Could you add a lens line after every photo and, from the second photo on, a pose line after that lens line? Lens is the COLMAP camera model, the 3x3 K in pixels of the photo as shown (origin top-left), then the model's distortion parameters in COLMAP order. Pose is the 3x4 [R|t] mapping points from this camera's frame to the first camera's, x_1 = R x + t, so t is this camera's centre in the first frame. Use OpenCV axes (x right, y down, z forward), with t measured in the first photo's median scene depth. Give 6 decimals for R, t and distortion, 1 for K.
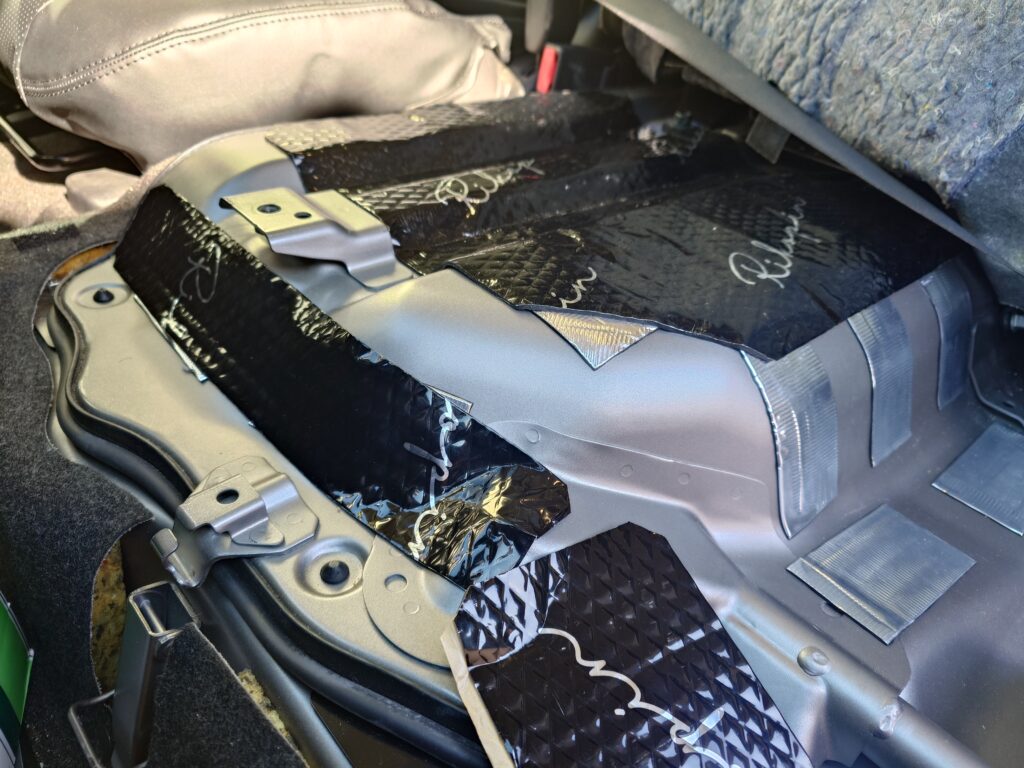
lens RADIAL K [[762.0, 0, 512.0], [0, 762.0, 384.0], [0, 0, 1]] dist [0.001879, -0.002649]
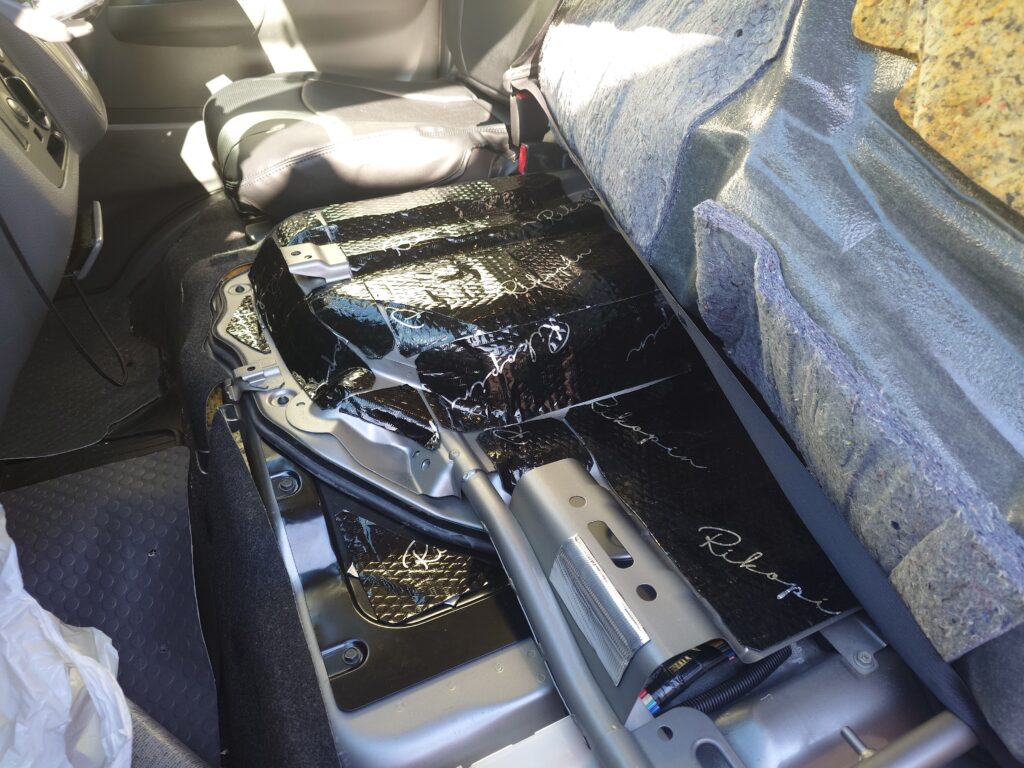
lens RADIAL K [[718.5, 0, 512.0], [0, 718.5, 384.0], [0, 0, 1]] dist [-0.003498, 0.002705]
pose [[0.961361, 0.077097, -0.264275, 0.765335], [-0.075057, 0.997020, 0.017823, 0.060116], [0.264861, 0.002701, 0.964283, -0.759742]]
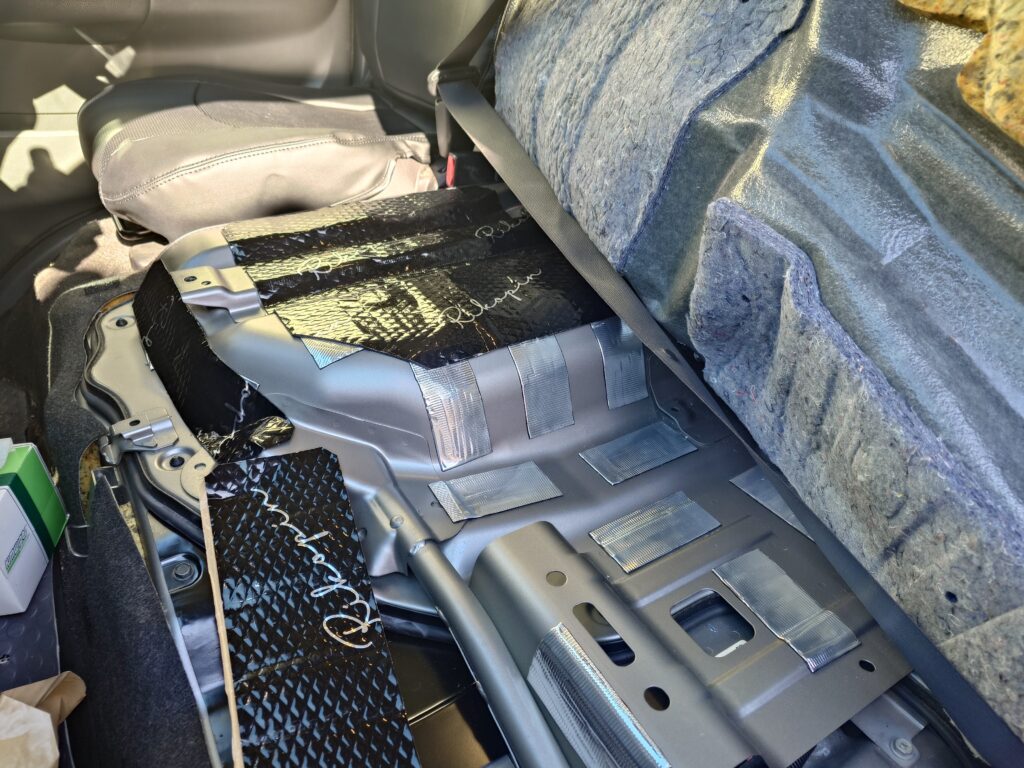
lens RADIAL K [[723.0, 0, 495.5], [0, 723.0, 383.0], [0, 0, 1]] dist [0.031991, -0.084873]
pose [[0.984717, 0.038441, -0.169868, 0.624500], [-0.043170, 0.998774, -0.024233, 0.029943], [0.168728, 0.031196, 0.985169, -0.526868]]
